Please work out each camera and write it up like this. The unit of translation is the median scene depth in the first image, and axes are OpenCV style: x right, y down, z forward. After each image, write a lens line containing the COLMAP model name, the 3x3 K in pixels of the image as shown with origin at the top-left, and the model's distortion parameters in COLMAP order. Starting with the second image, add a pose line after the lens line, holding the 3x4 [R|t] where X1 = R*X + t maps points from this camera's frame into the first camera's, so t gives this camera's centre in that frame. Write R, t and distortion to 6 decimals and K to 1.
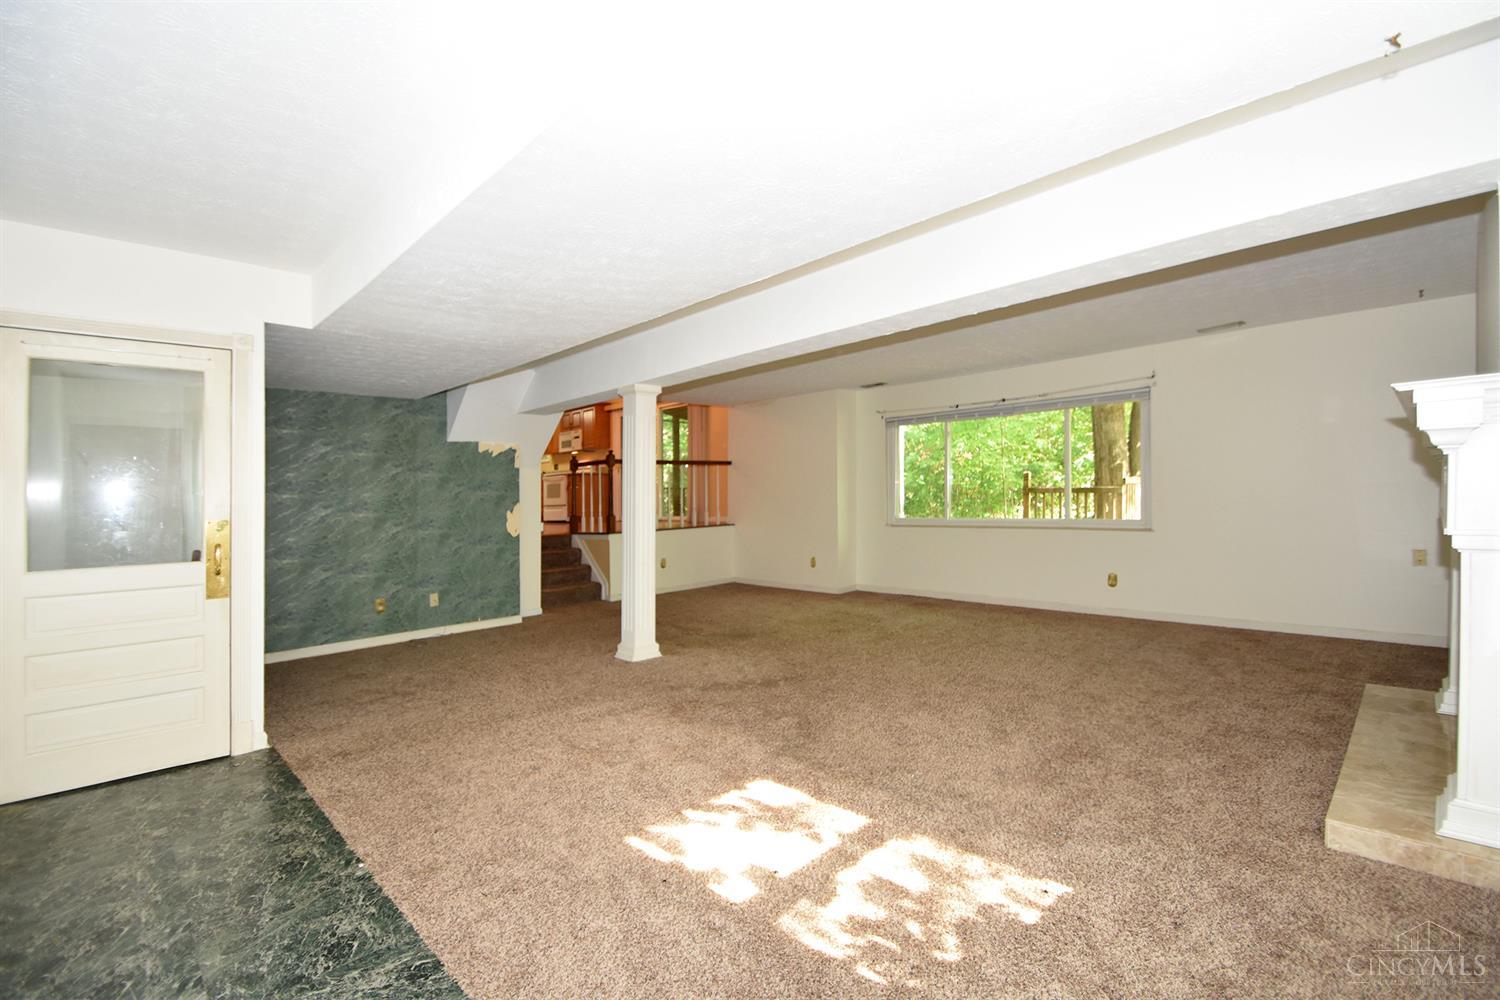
lens RADIAL K [[668.1, 0, 750.0], [0, 668.1, 500.0], [0, 0, 1]] dist [0.031766, -0.019687]
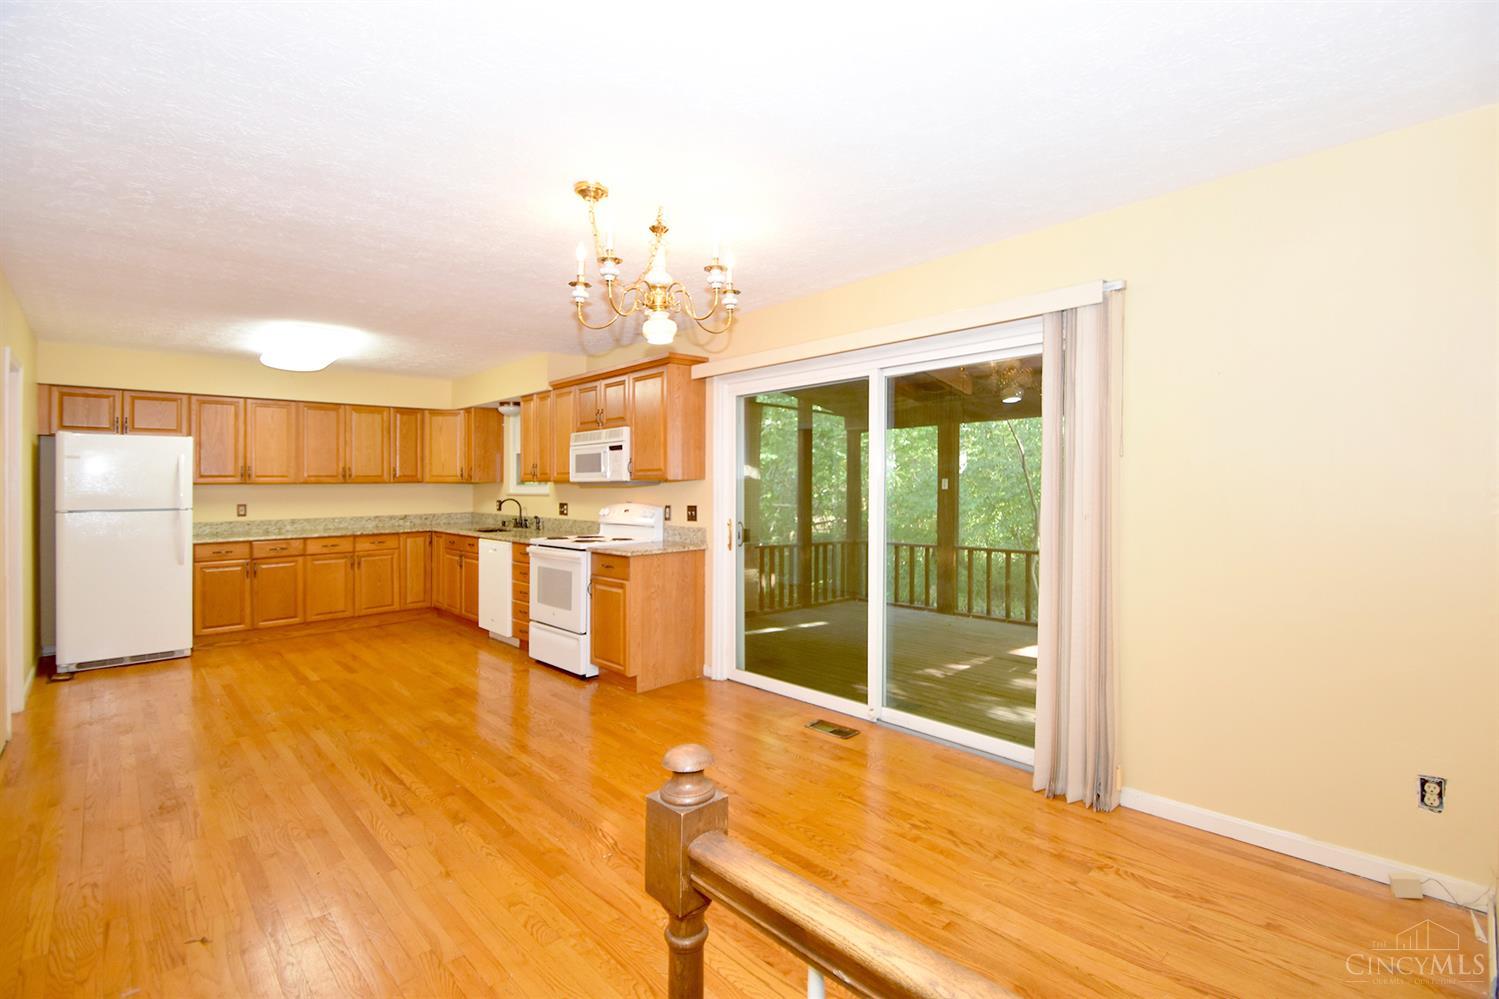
lens RADIAL K [[657.1, 0, 753.6], [0, 657.1, 489.5], [0, 0, 1]] dist [0.018425, -0.018668]
pose [[0.999644, 0.019427, -0.018275, -0.336746], [-0.019398, 0.999810, 0.001759, -0.140170], [0.018305, -0.001404, 0.999831, 1.222919]]
